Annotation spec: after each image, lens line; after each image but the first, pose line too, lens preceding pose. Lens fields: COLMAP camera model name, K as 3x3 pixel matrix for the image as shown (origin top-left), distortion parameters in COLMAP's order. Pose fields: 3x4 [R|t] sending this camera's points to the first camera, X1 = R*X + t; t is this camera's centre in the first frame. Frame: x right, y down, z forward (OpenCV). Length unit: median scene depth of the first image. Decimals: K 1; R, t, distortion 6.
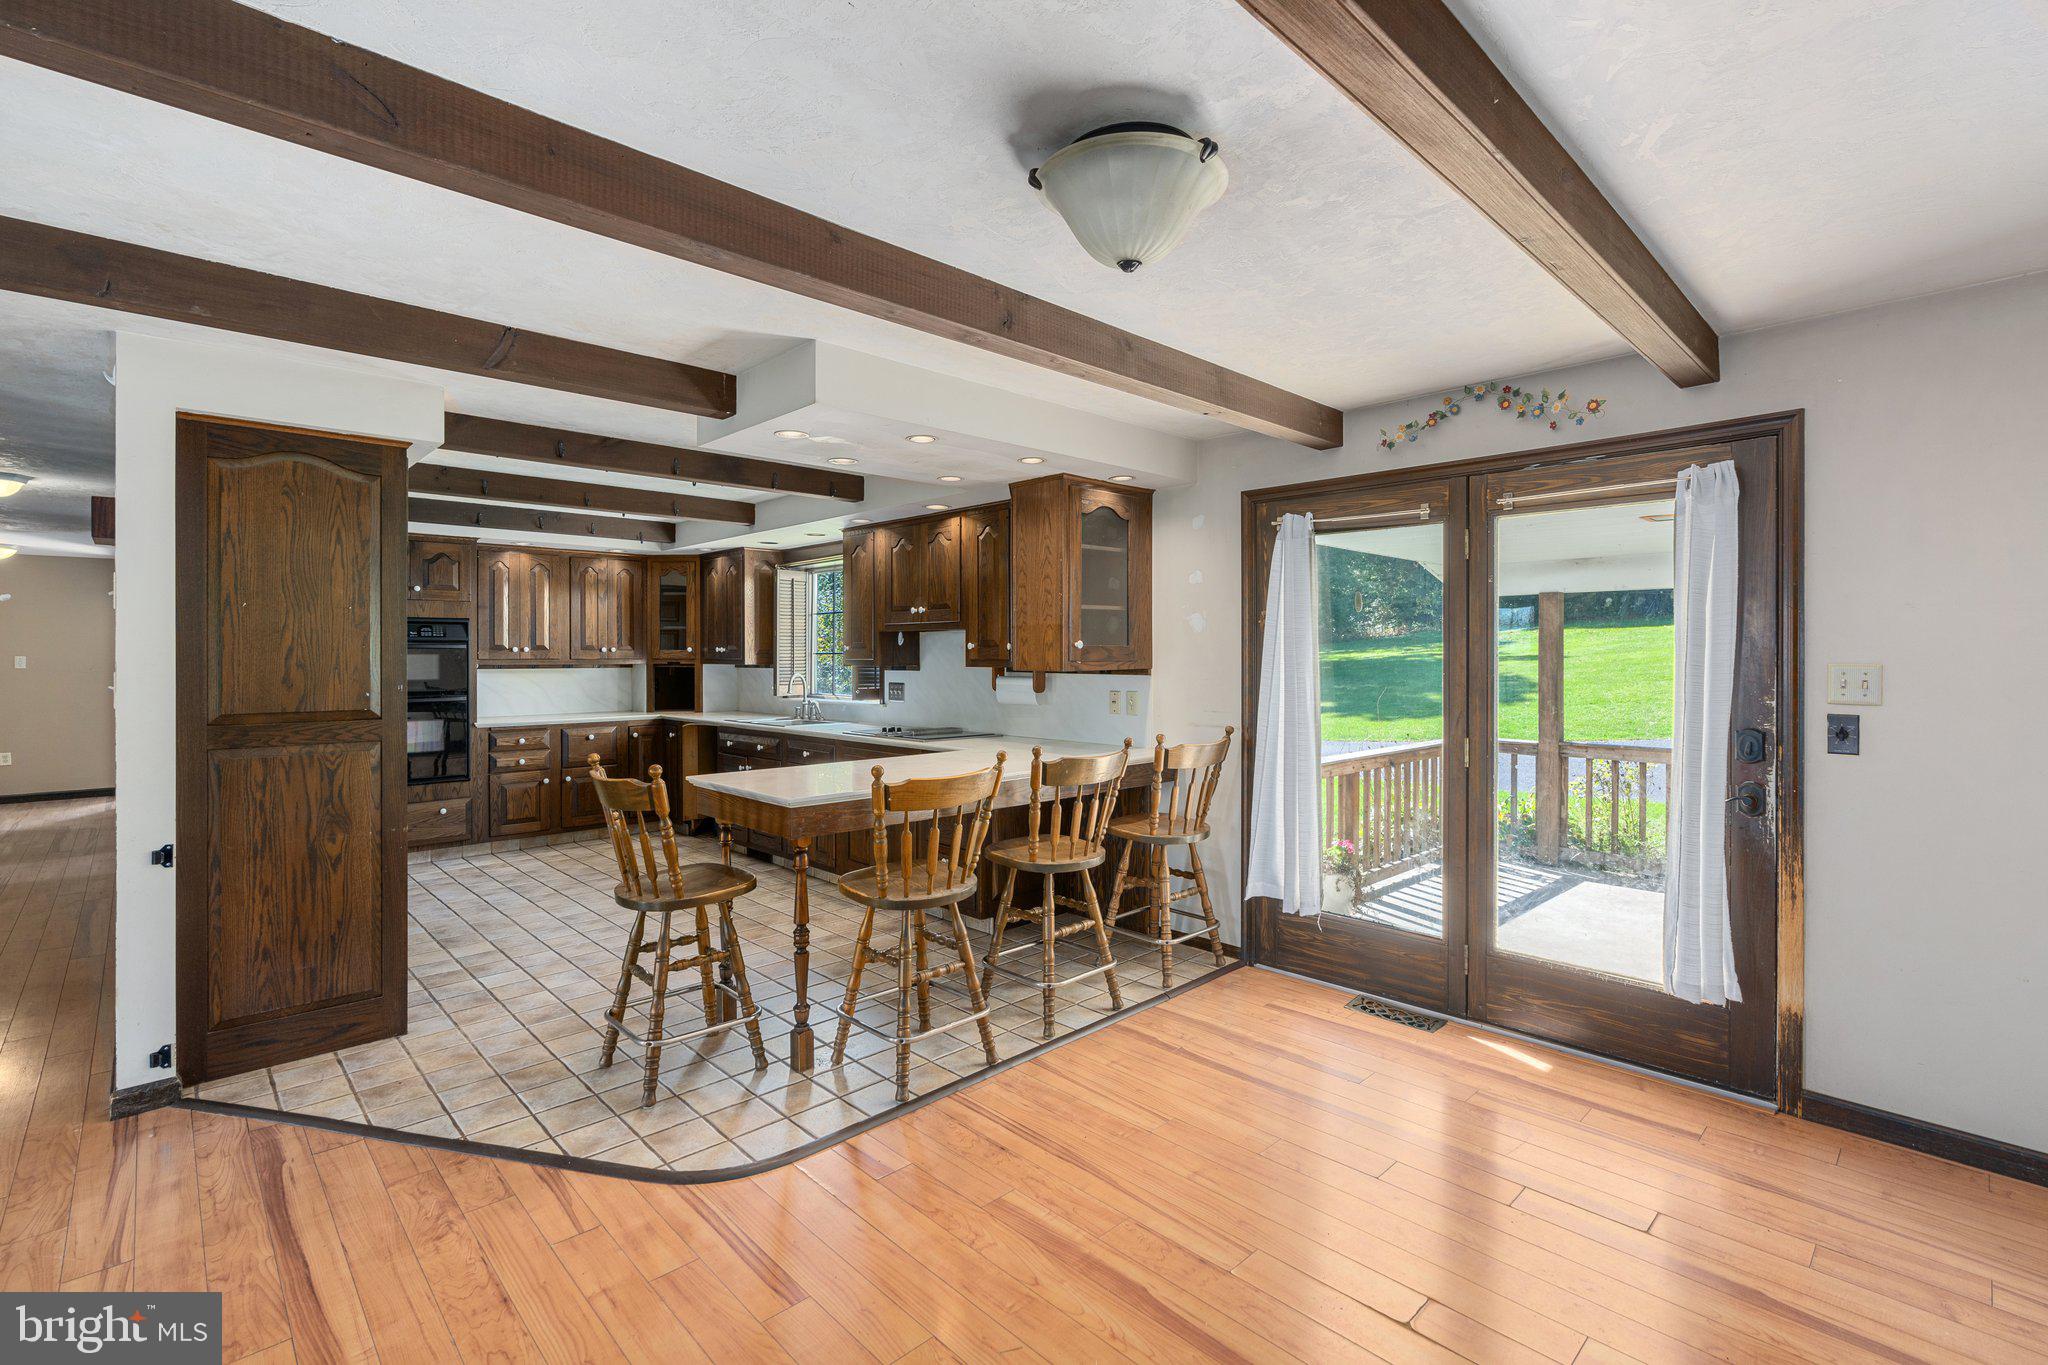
lens RADIAL K [[927.8, 0, 1006.8], [0, 927.8, 658.0], [0, 0, 1]] dist [-0.009345, 0.004108]
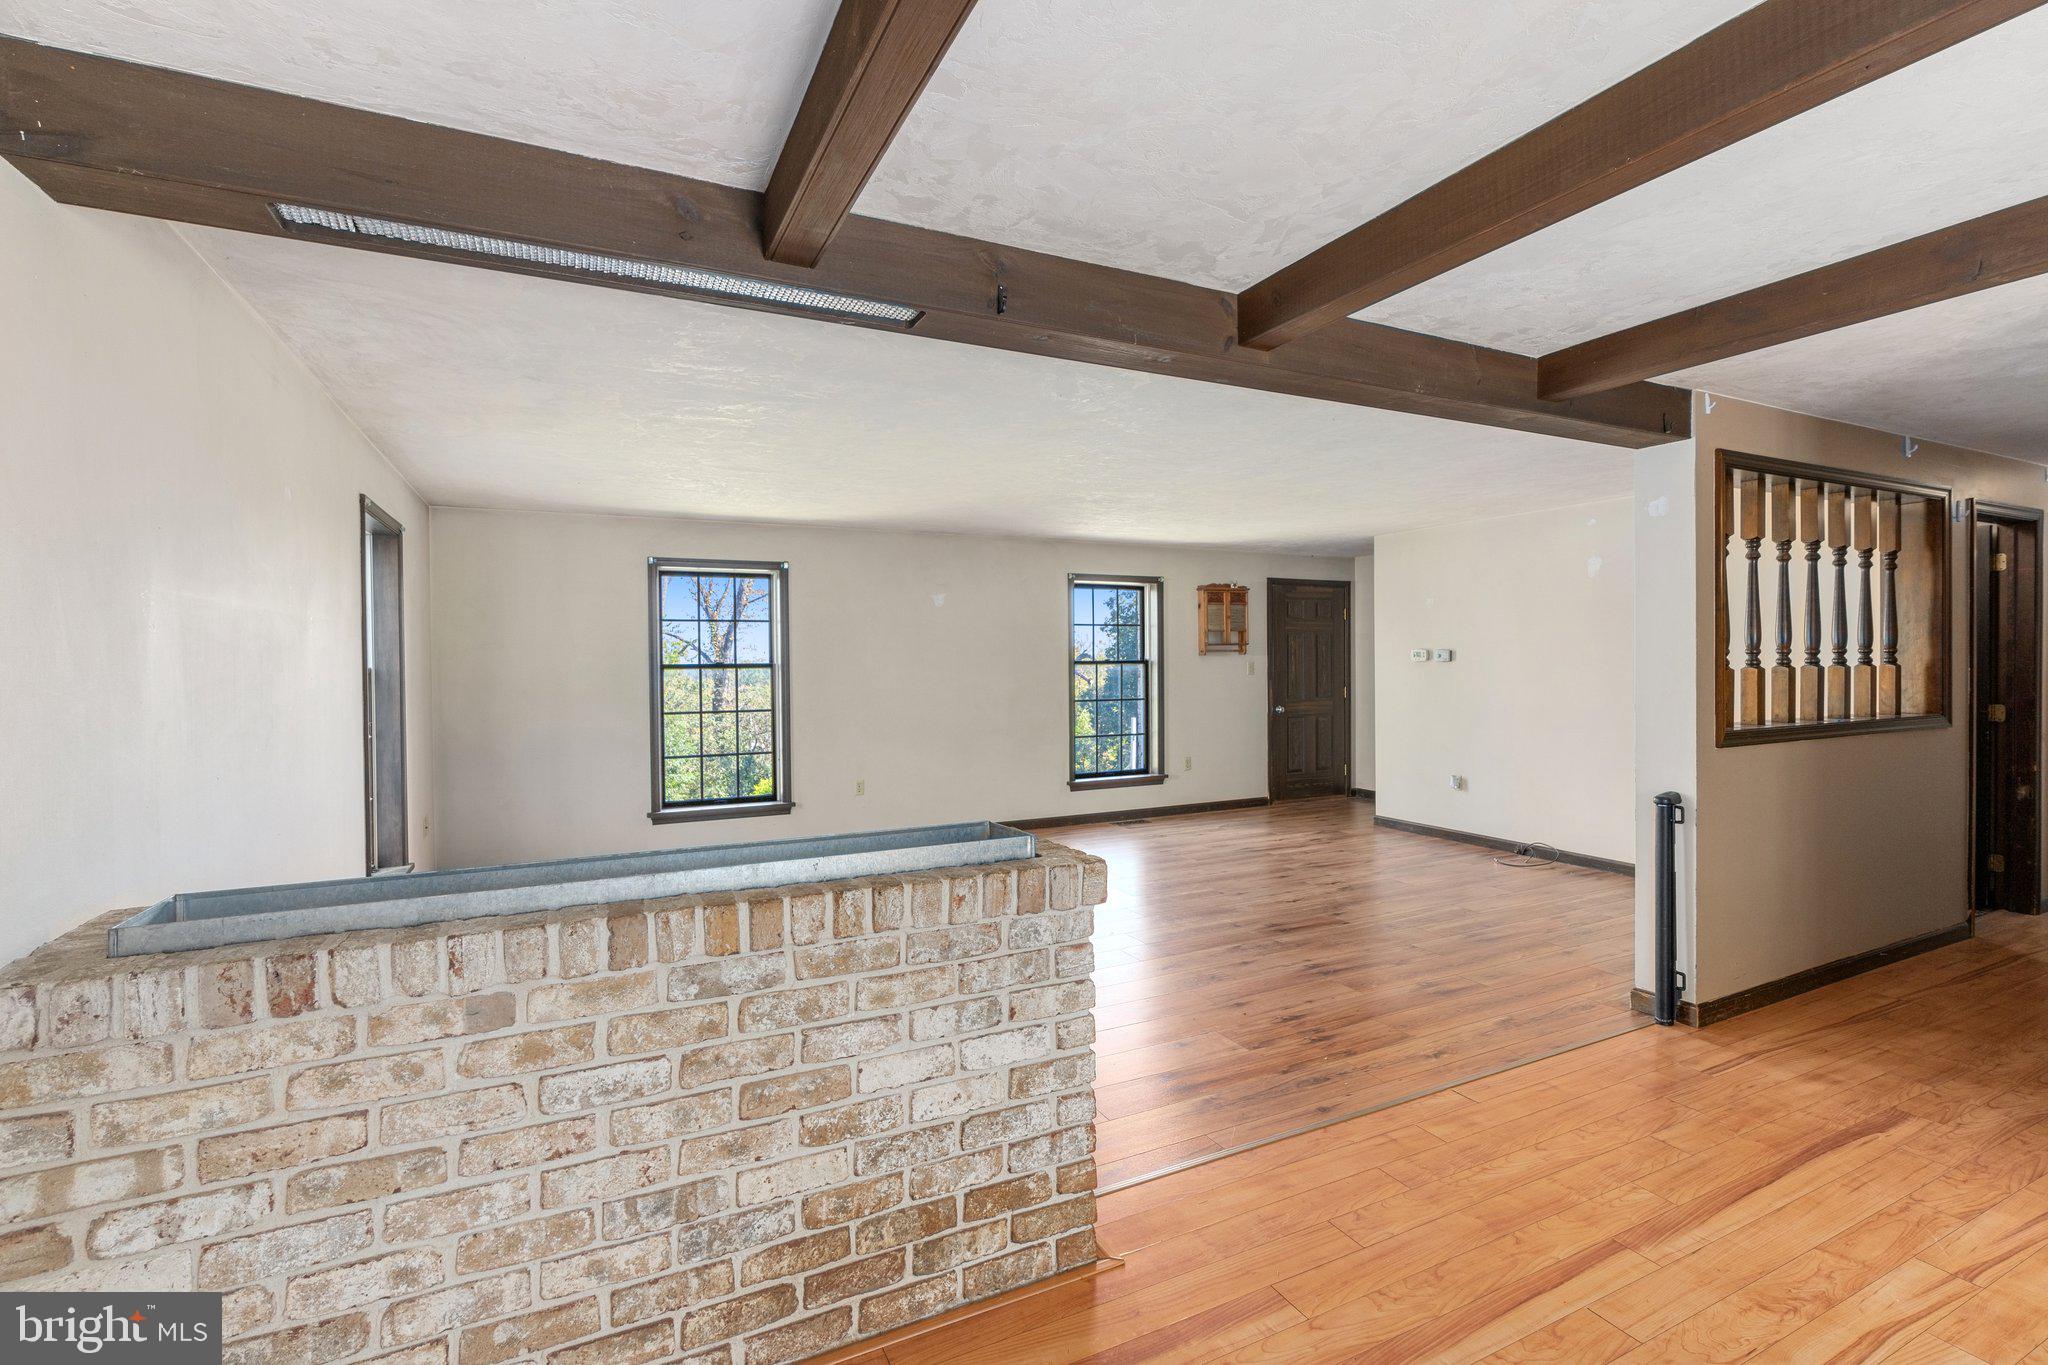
lens RADIAL K [[927.8, 0, 1042.8], [0, 927.8, 665.6], [0, 0, 1]] dist [-0.009345, 0.004108]
pose [[-0.274962, 0.009971, -0.961403, 0.078254], [0.004424, 0.999949, 0.009106, 0.000382], [0.961445, -0.001750, -0.274992, 0.117350]]
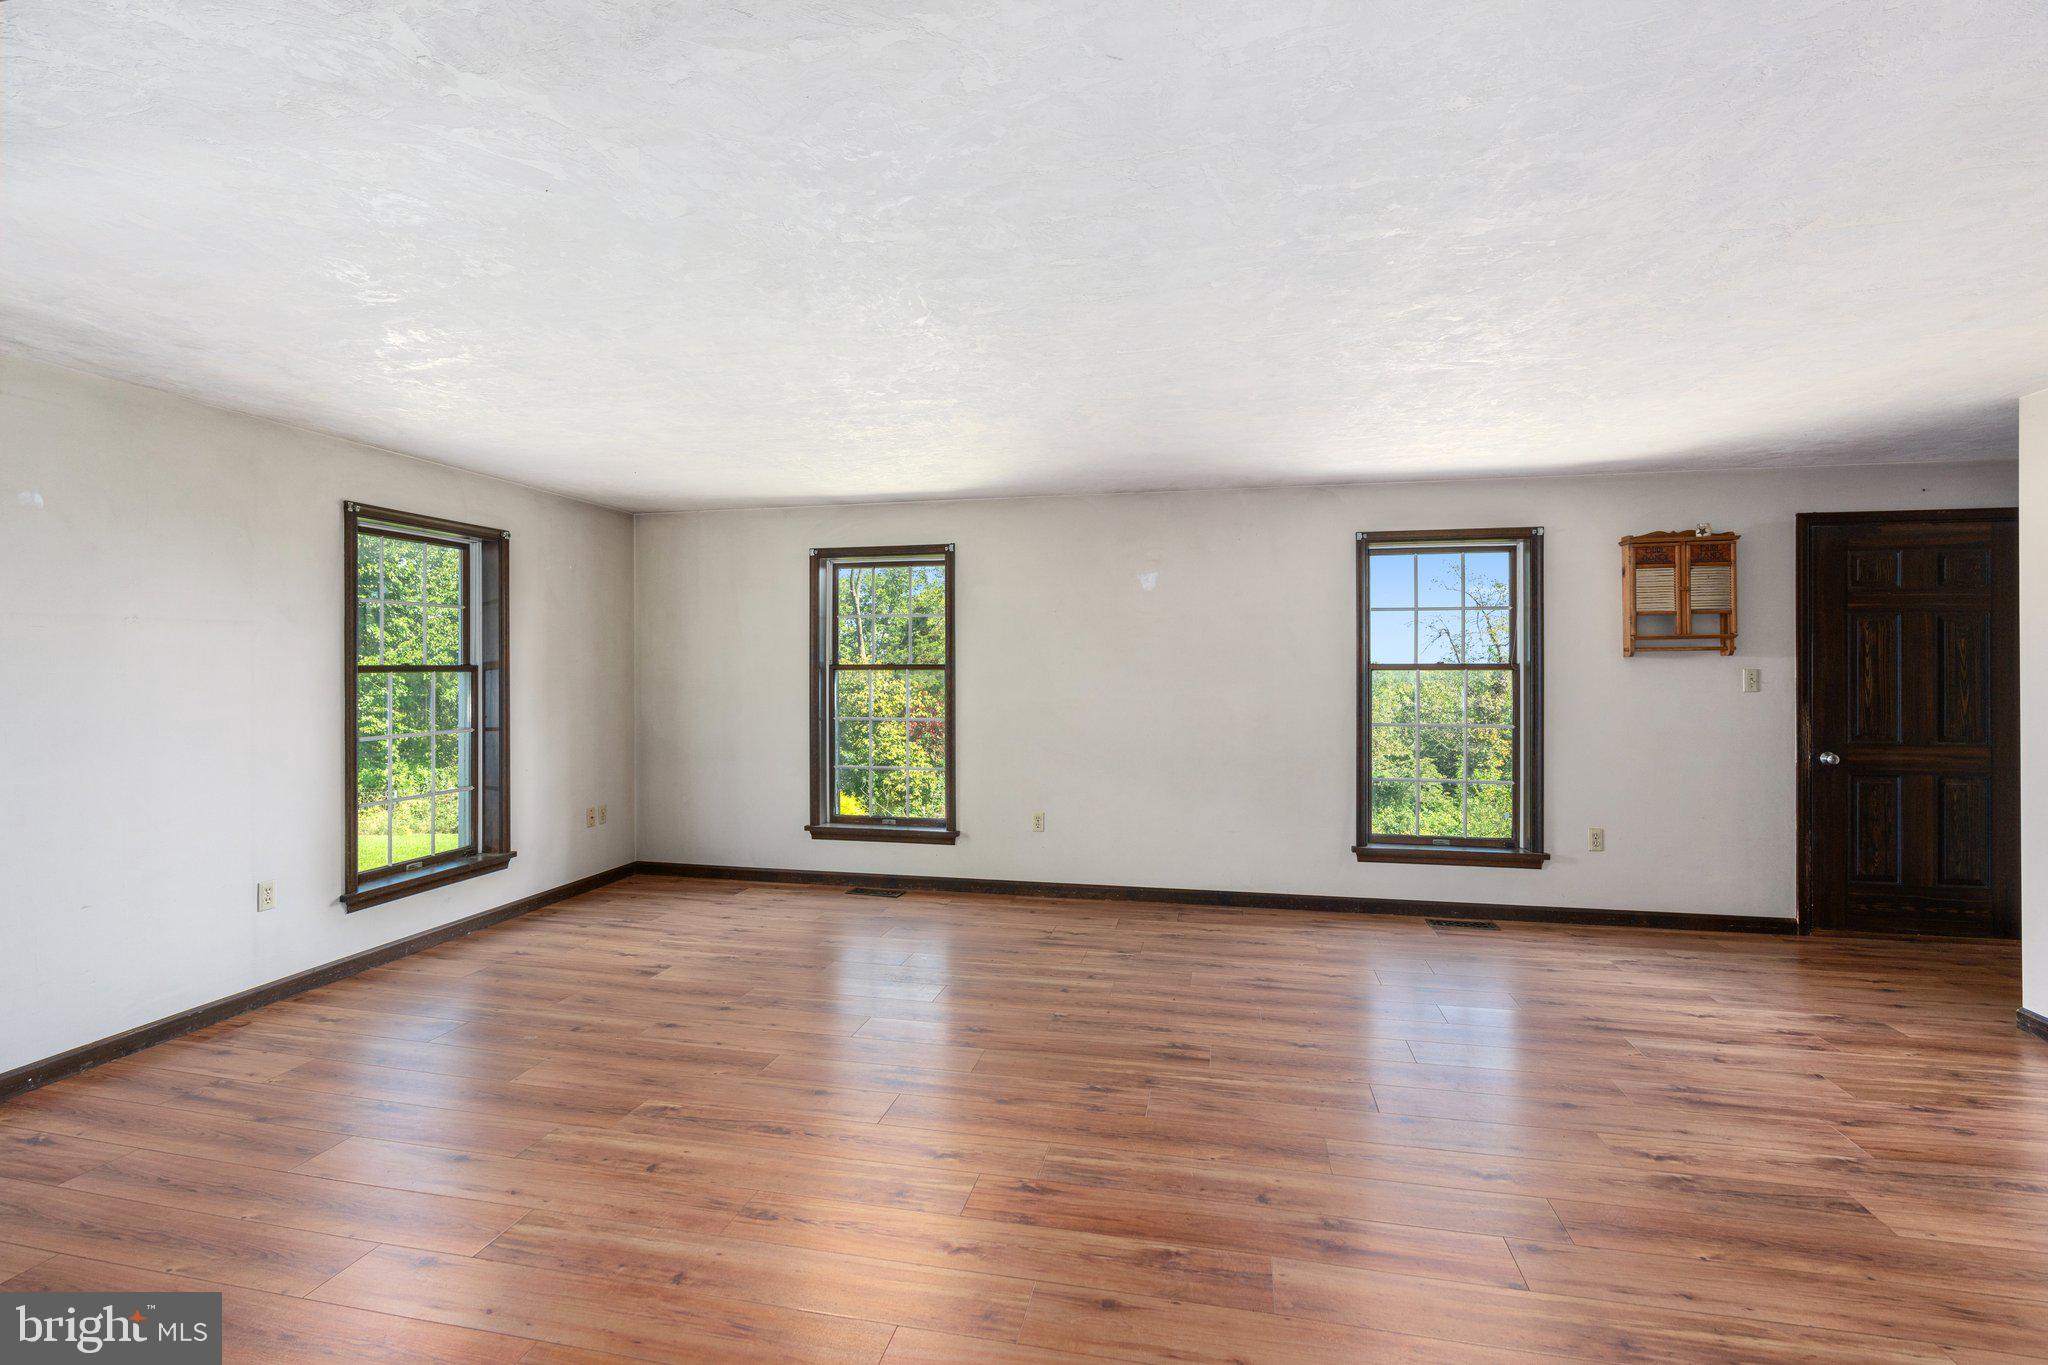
lens RADIAL K [[927.8, 0, 1013.6], [0, 927.8, 670.9], [0, 0, 1]] dist [-0.009345, 0.004108]
pose [[-0.824895, 0.006127, -0.565252, -0.395311], [0.000371, 0.999947, 0.010297, 0.002150], [0.565285, 0.008284, -0.824854, 0.313034]]
